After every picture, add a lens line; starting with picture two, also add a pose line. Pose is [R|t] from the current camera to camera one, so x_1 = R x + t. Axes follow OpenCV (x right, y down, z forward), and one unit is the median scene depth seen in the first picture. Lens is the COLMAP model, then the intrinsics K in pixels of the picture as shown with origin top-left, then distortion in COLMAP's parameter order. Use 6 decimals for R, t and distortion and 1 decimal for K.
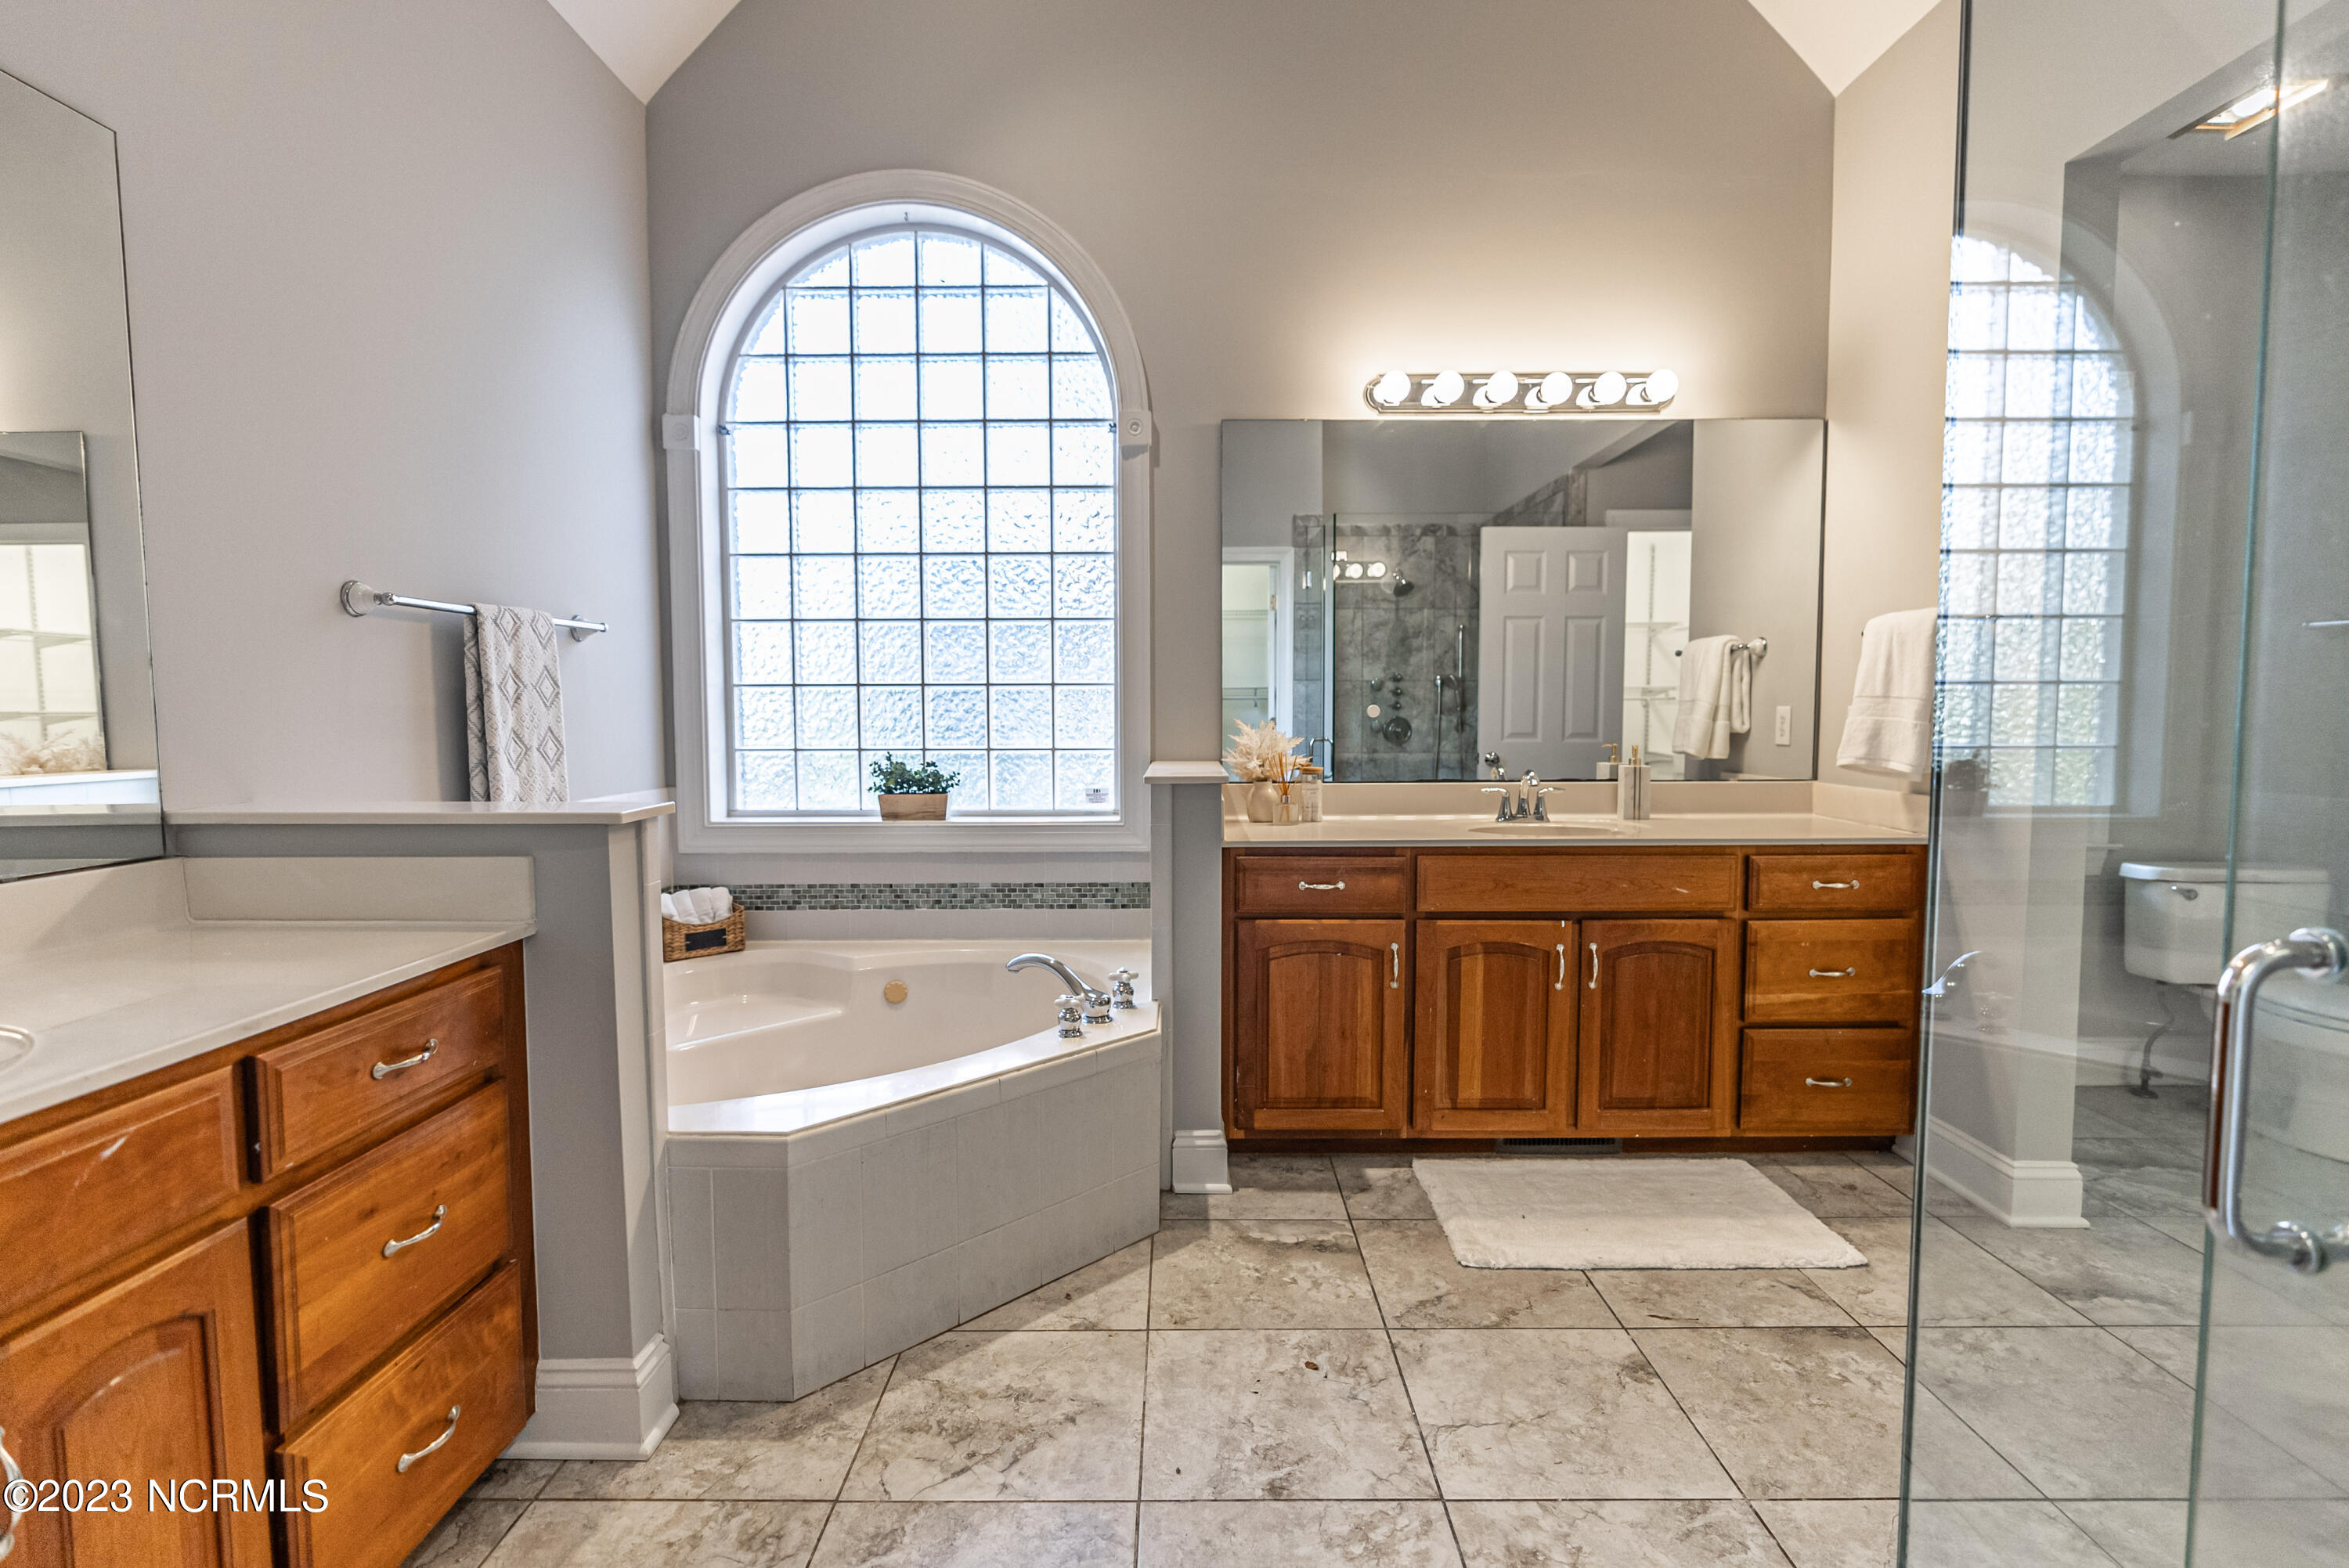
lens RADIAL K [[1094.2, 0, 1177.7], [0, 1094.2, 780.4], [0, 0, 1]] dist [-0.009385, 0.001472]
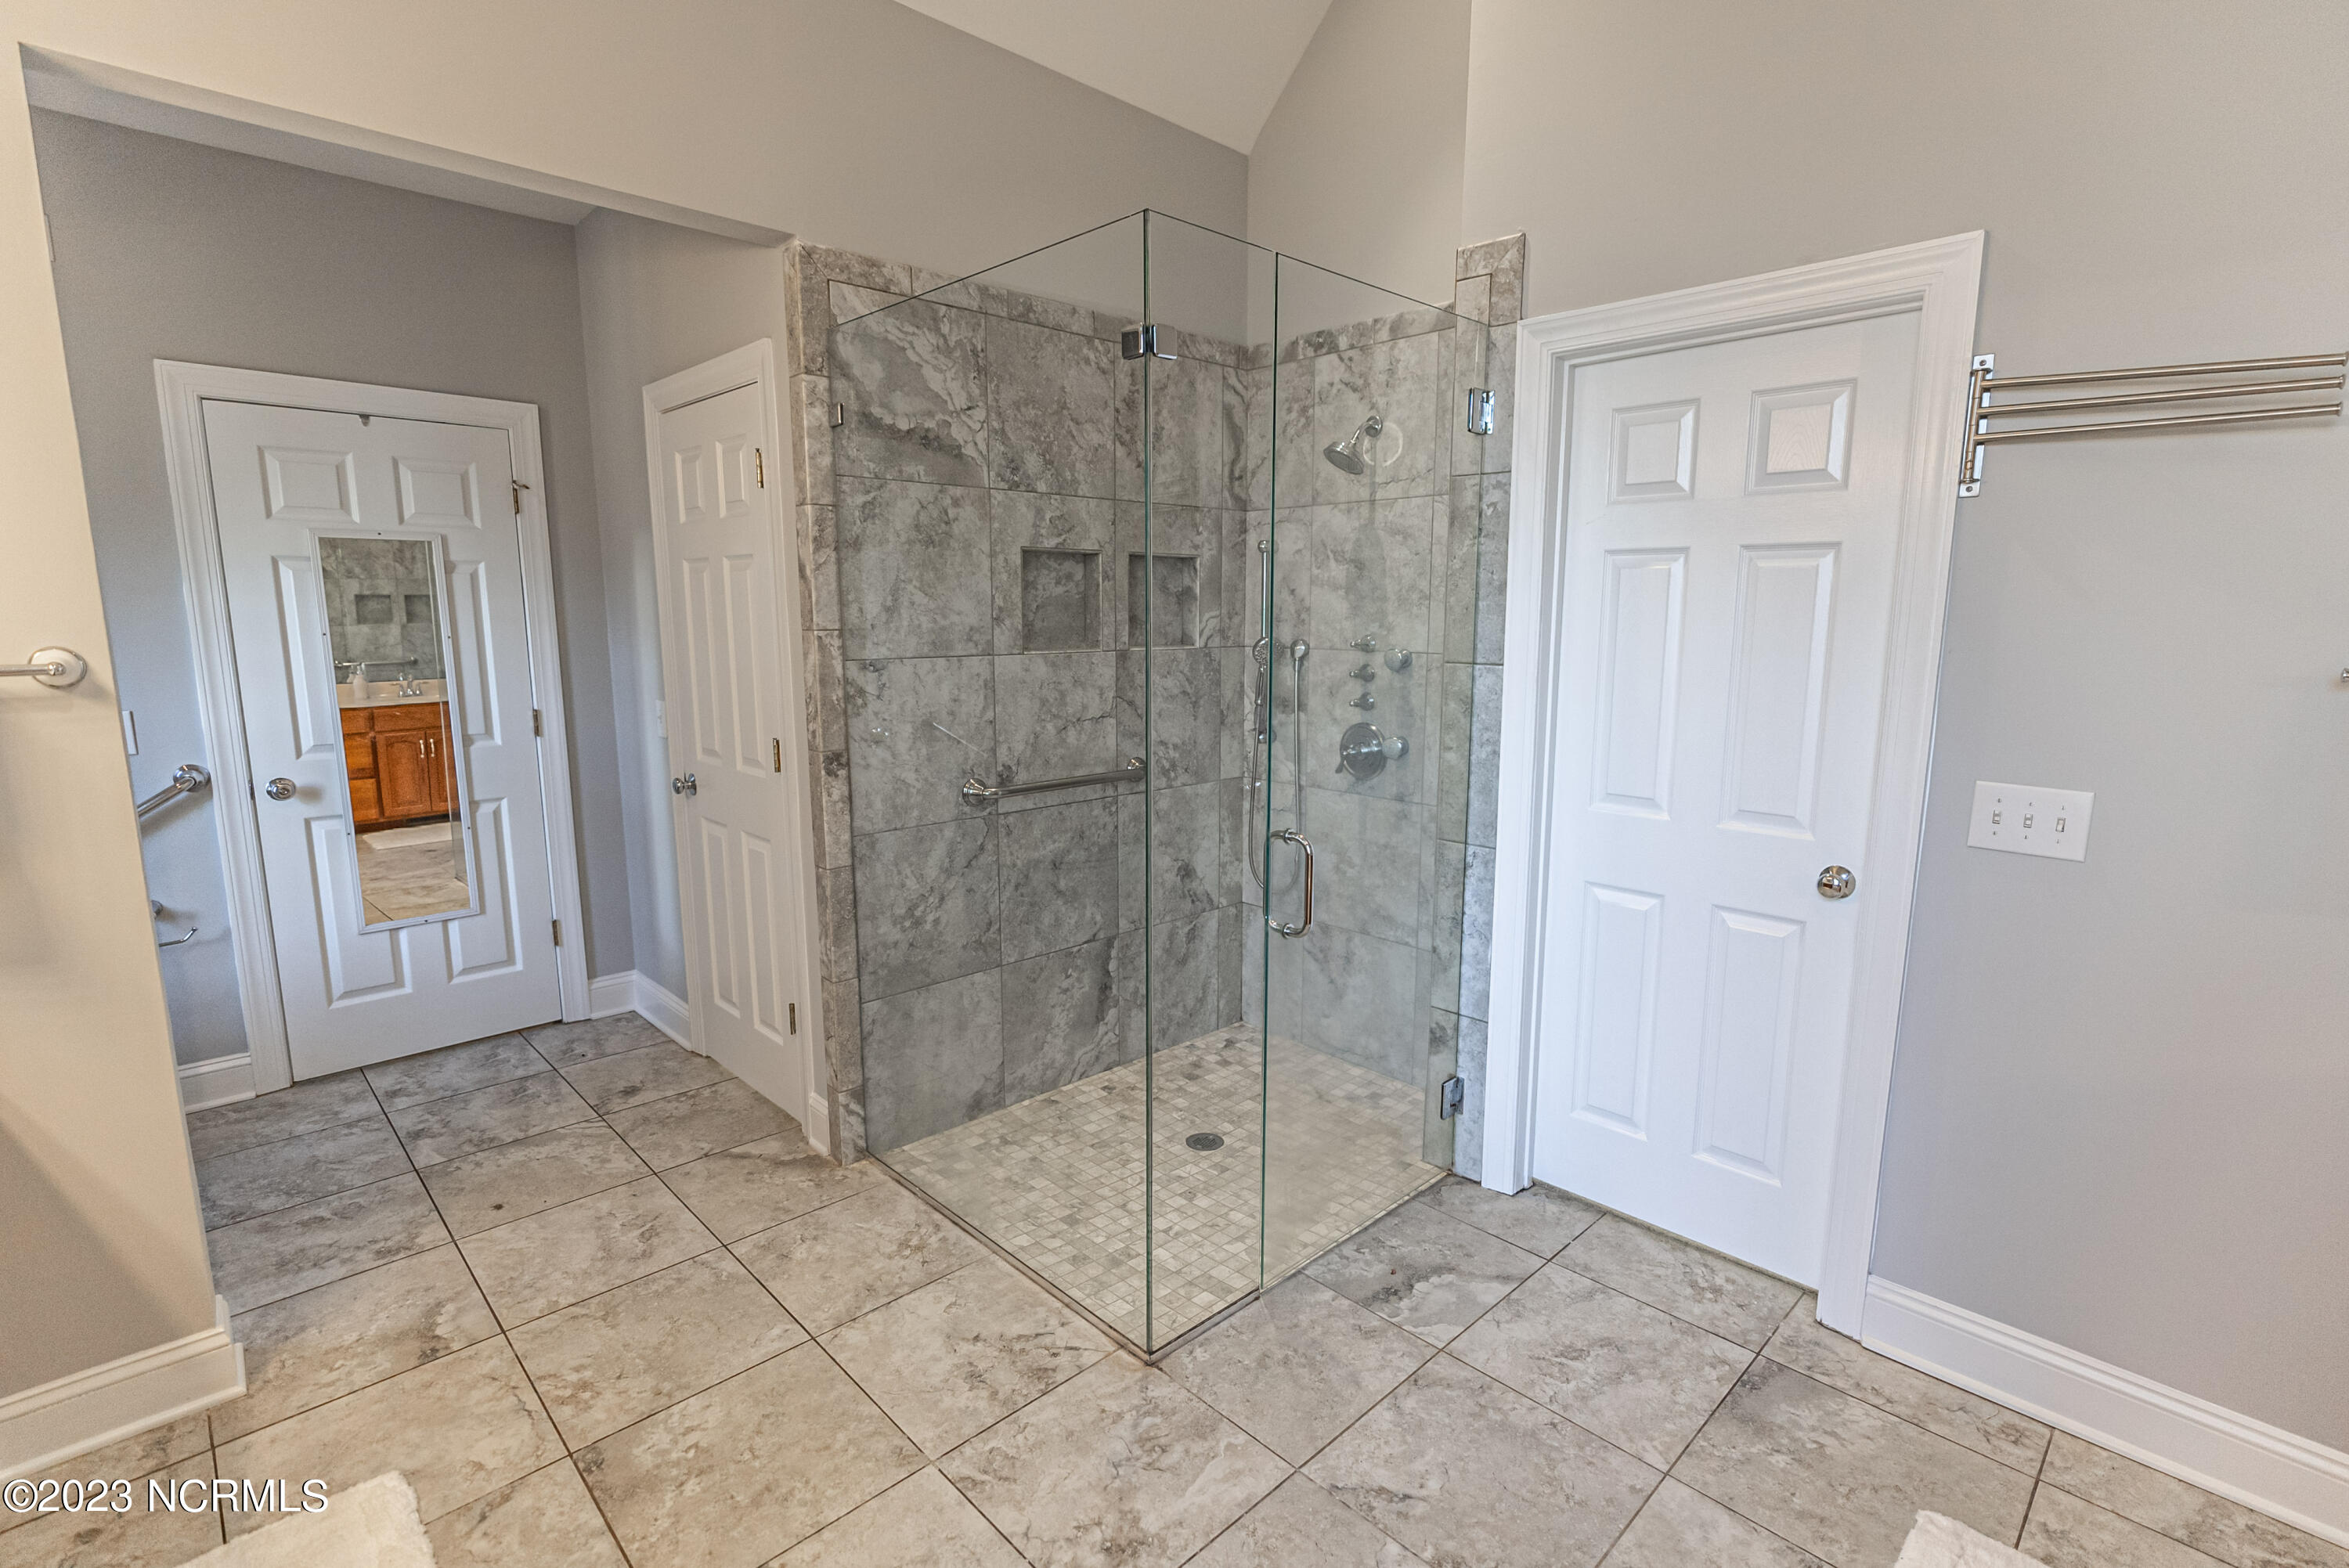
lens RADIAL K [[1094.2, 0, 1177.7], [0, 1094.2, 780.4], [0, 0, 1]] dist [-0.009385, 0.001472]
pose [[-0.698785, -0.110729, 0.706709, -0.238976], [0.046450, 0.978838, 0.199297, -0.162694], [-0.713822, 0.172092, -0.678854, 0.862012]]
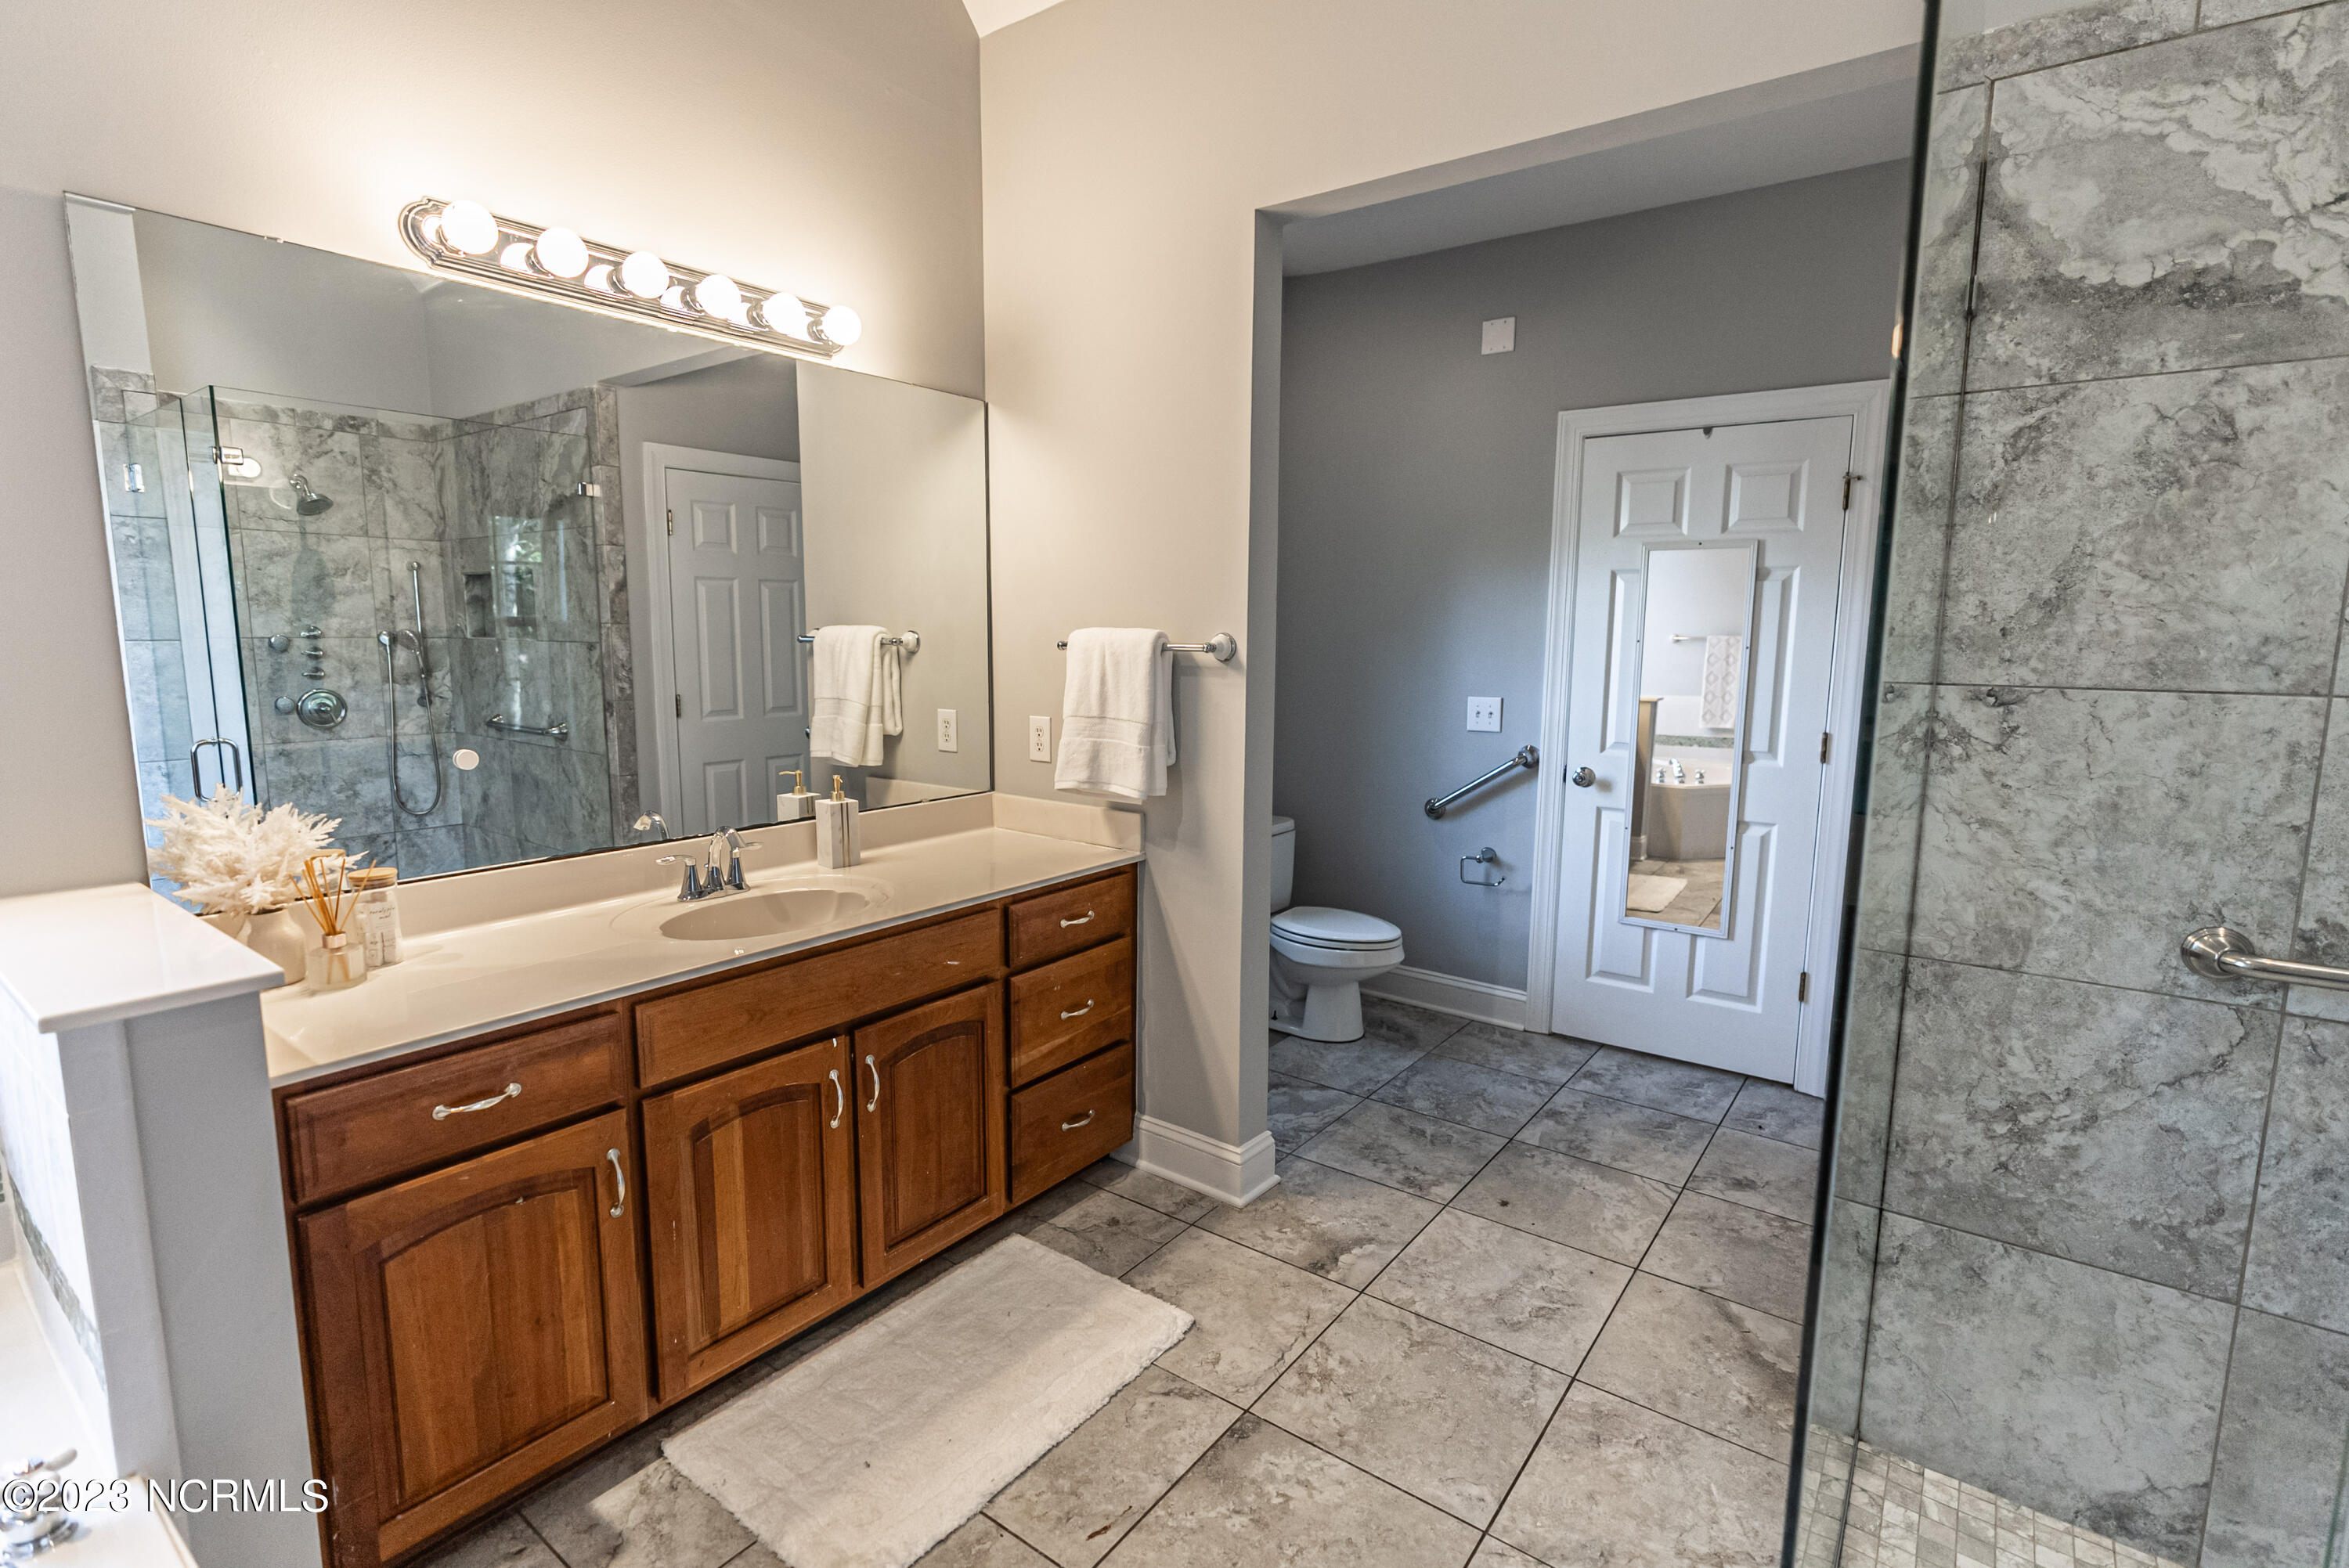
lens RADIAL K [[1094.2, 0, 1177.7], [0, 1094.2, 780.4], [0, 0, 1]] dist [-0.009385, 0.001472]
pose [[0.594387, -0.103509, 0.797490, -0.088558], [0.043535, 0.994369, 0.096615, -0.110368], [-0.803000, -0.022708, 0.595547, 0.361771]]
